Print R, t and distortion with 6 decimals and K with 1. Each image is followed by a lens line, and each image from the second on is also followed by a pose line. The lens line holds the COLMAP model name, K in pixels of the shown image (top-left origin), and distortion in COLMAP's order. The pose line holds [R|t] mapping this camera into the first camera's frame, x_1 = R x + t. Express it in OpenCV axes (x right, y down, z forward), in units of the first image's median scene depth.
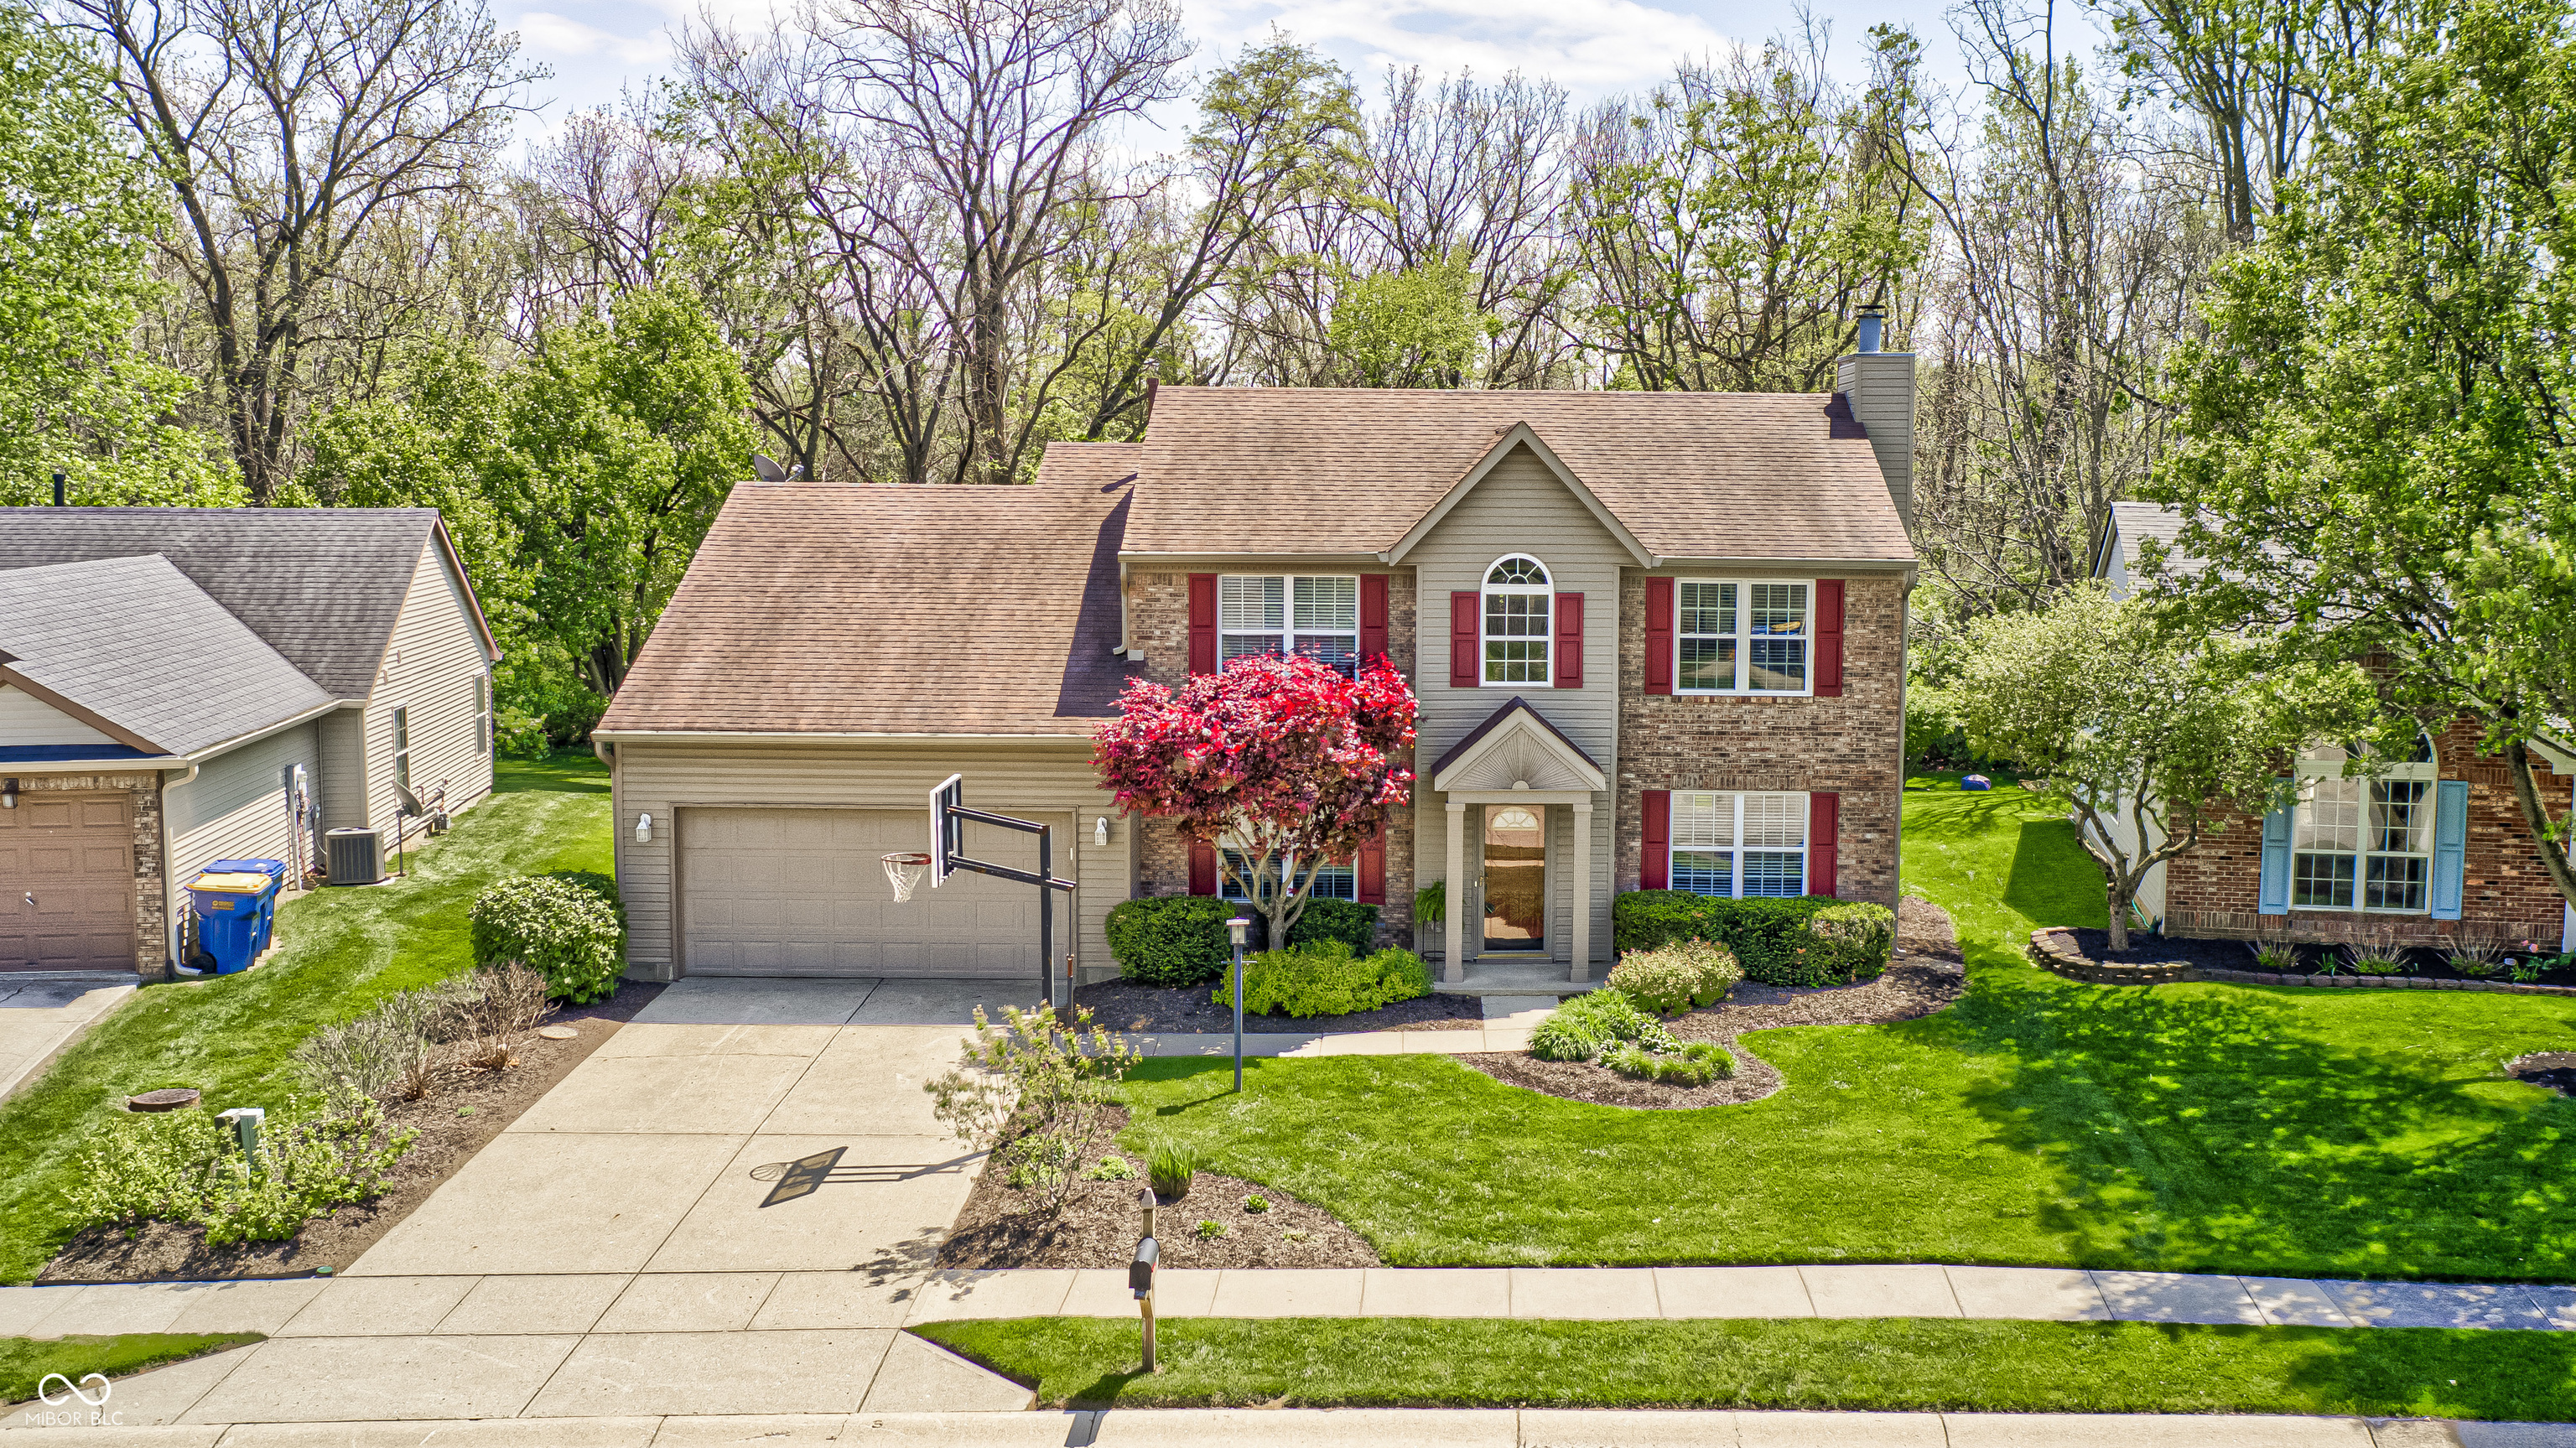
lens RADIAL K [[2324.2, 0, 1444.3], [0, 2324.2, 719.2], [0, 0, 1]] dist [-0.036910, -0.010441]
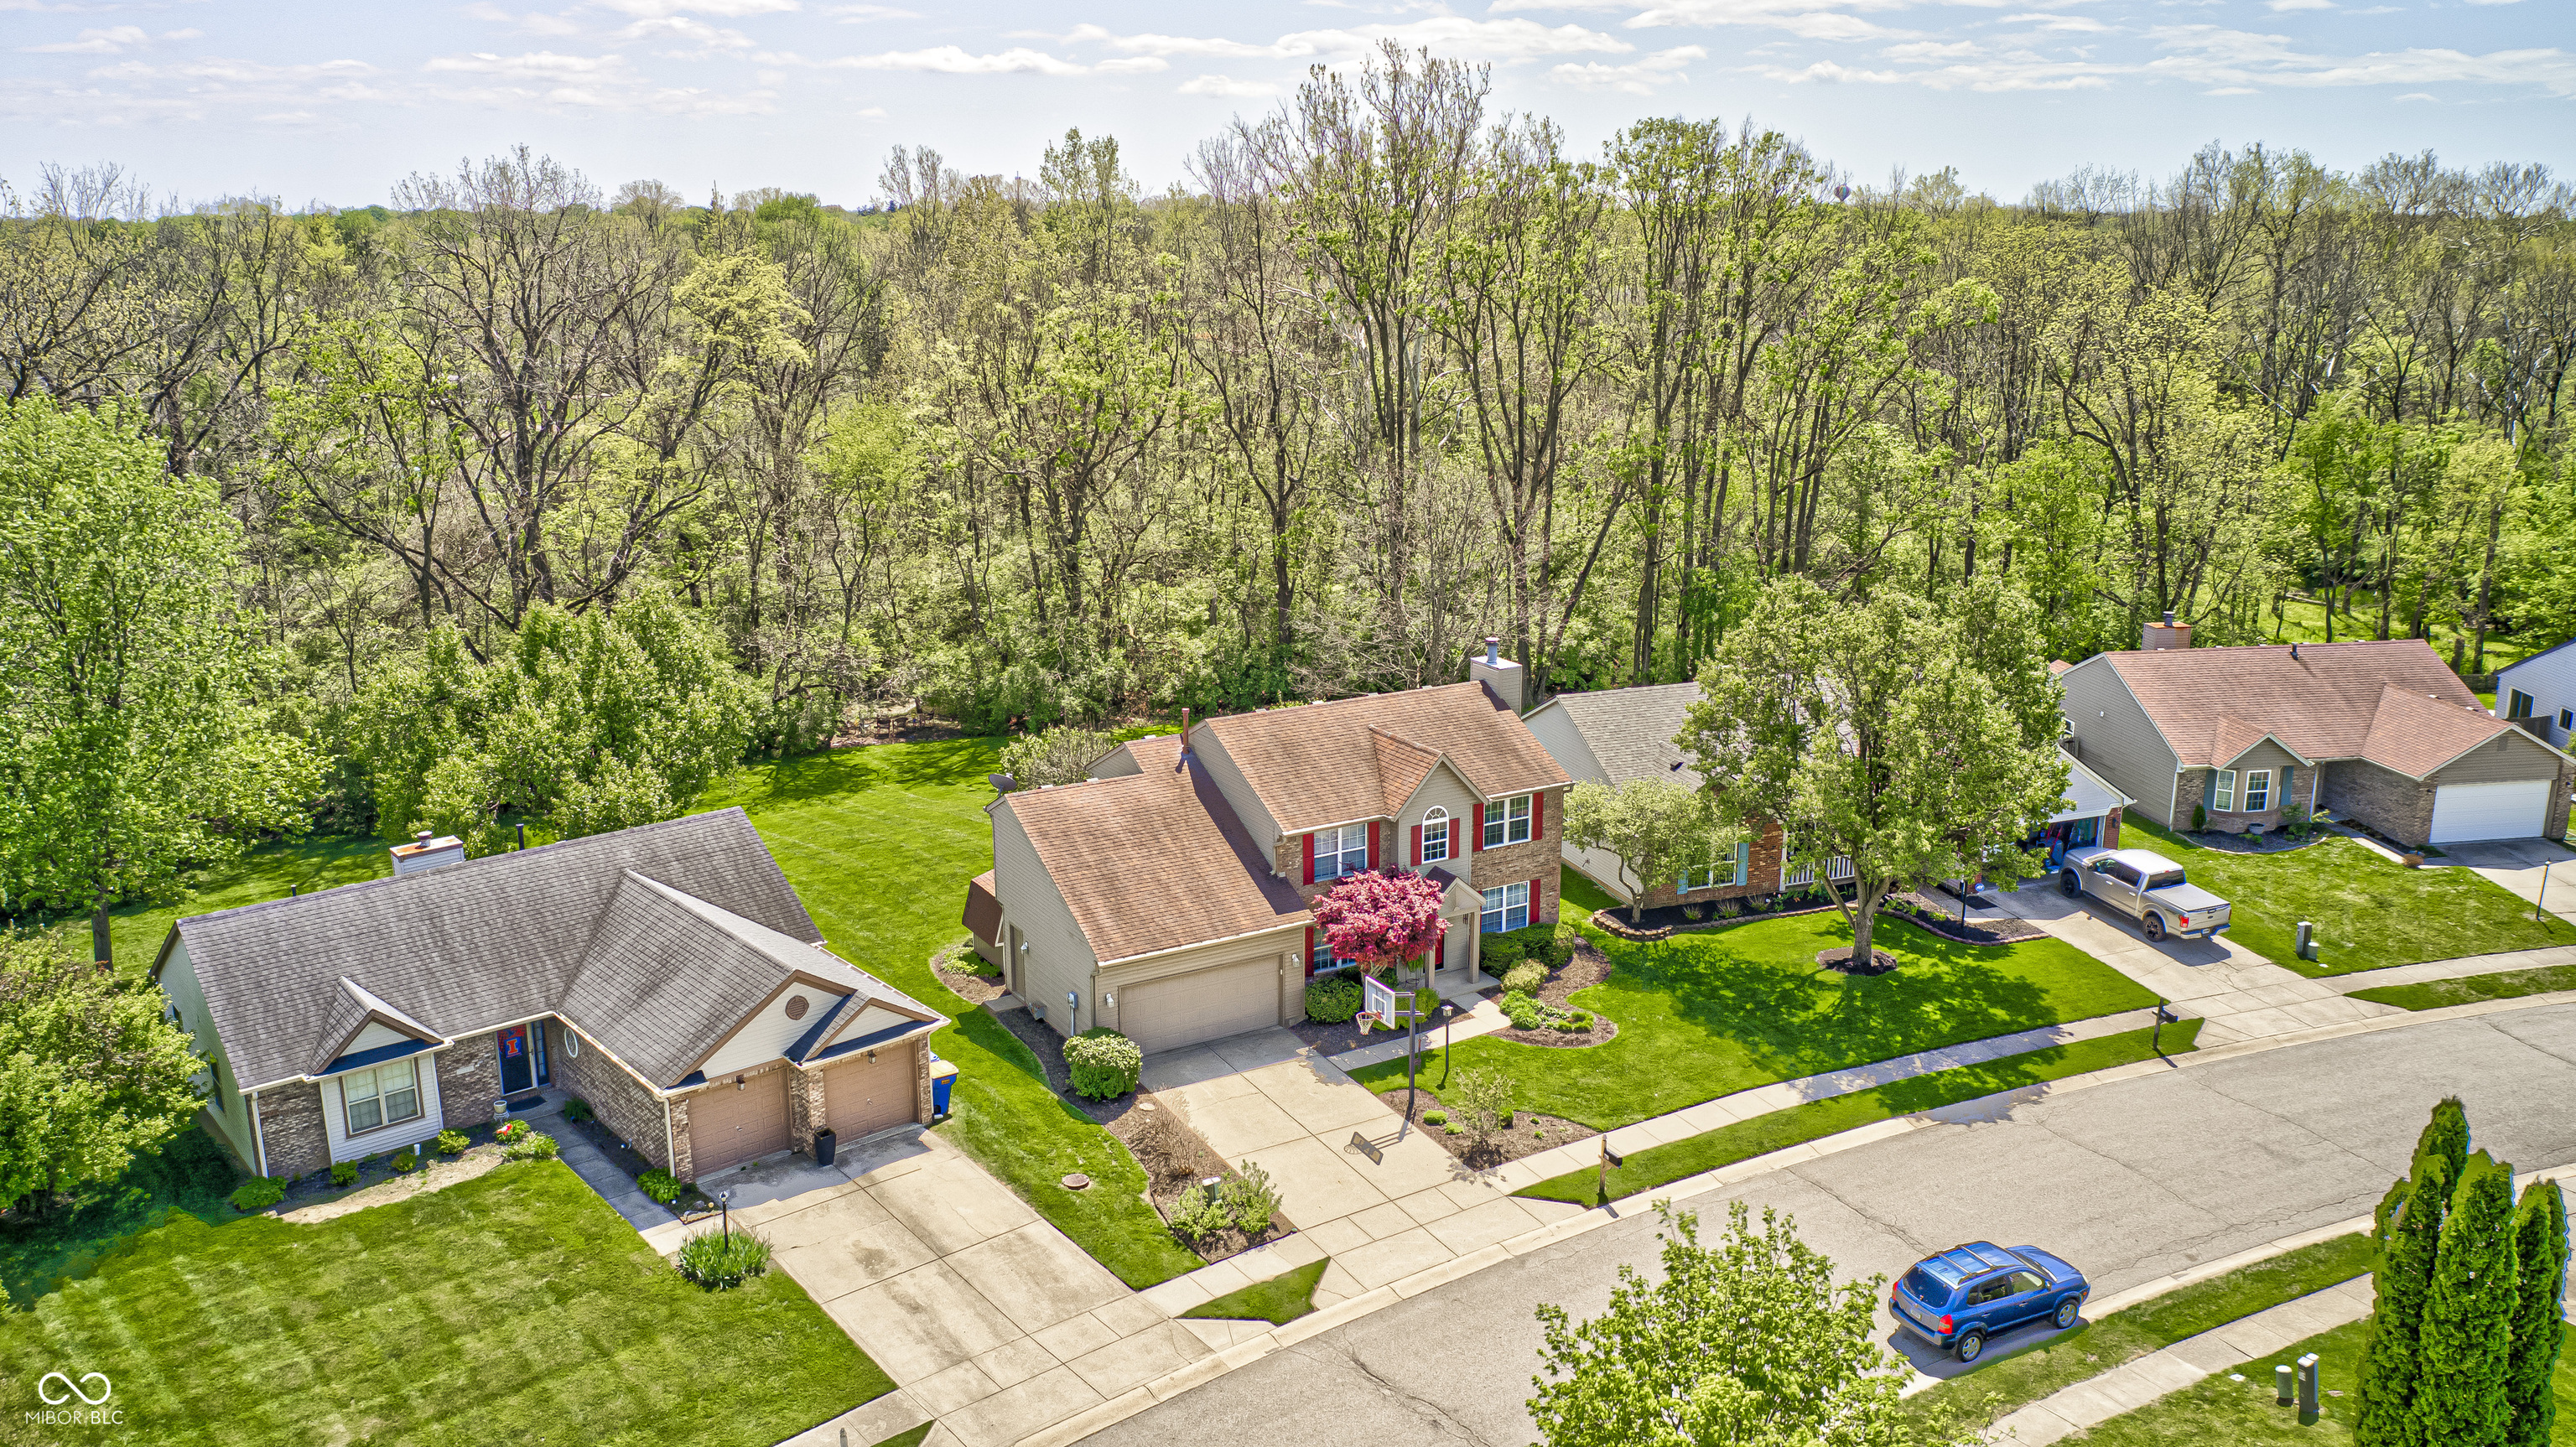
lens RADIAL K [[2032.2, 0, 1288.0], [0, 2032.2, 723.5], [0, 0, 1]] dist [-0.044738, -0.002013]
pose [[0.869169, -0.133467, 0.476163, -1.101411], [0.061948, 0.984691, 0.162928, -0.517014], [-0.490619, -0.112115, 0.864131, -0.687320]]
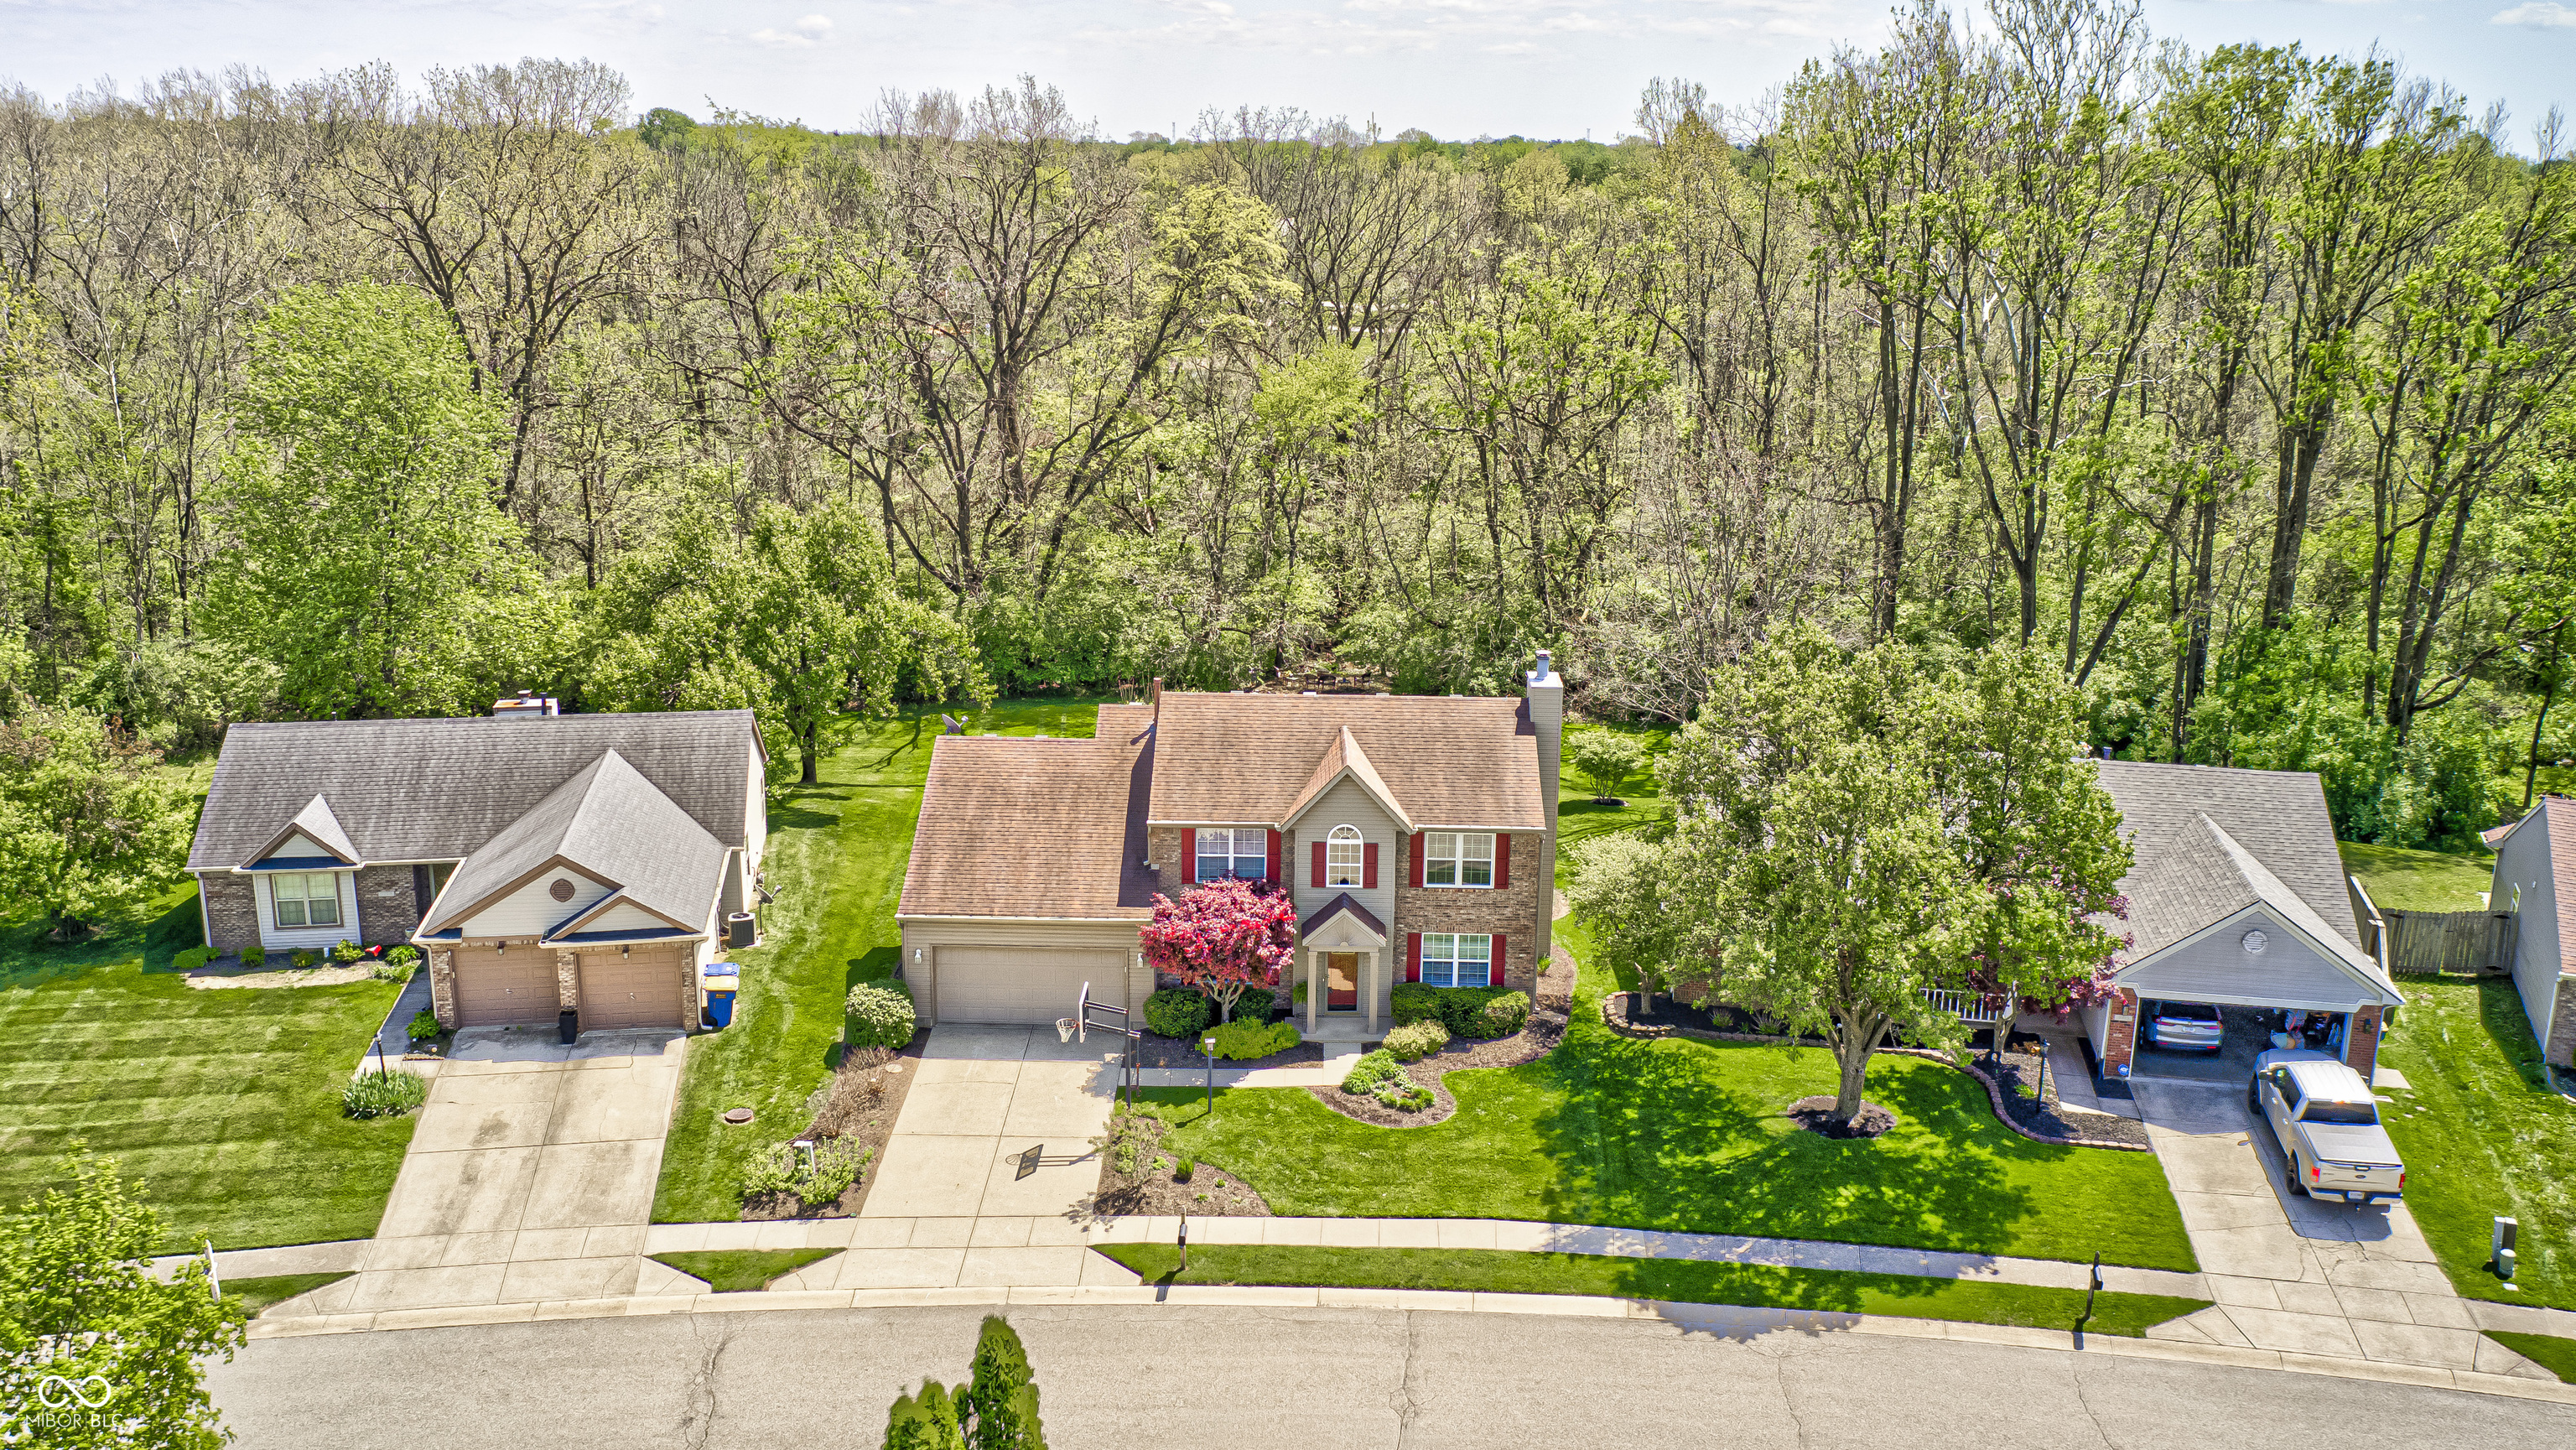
lens RADIAL K [[2185.2, 0, 1288.0], [0, 2185.2, 725.0], [0, 0, 1]] dist [-0.038135, -0.001693]
pose [[0.999421, 0.010837, -0.032237, 0.044850], [-0.005641, 0.987566, 0.157102, -0.482258], [0.033539, -0.156829, 0.987056, -0.909221]]
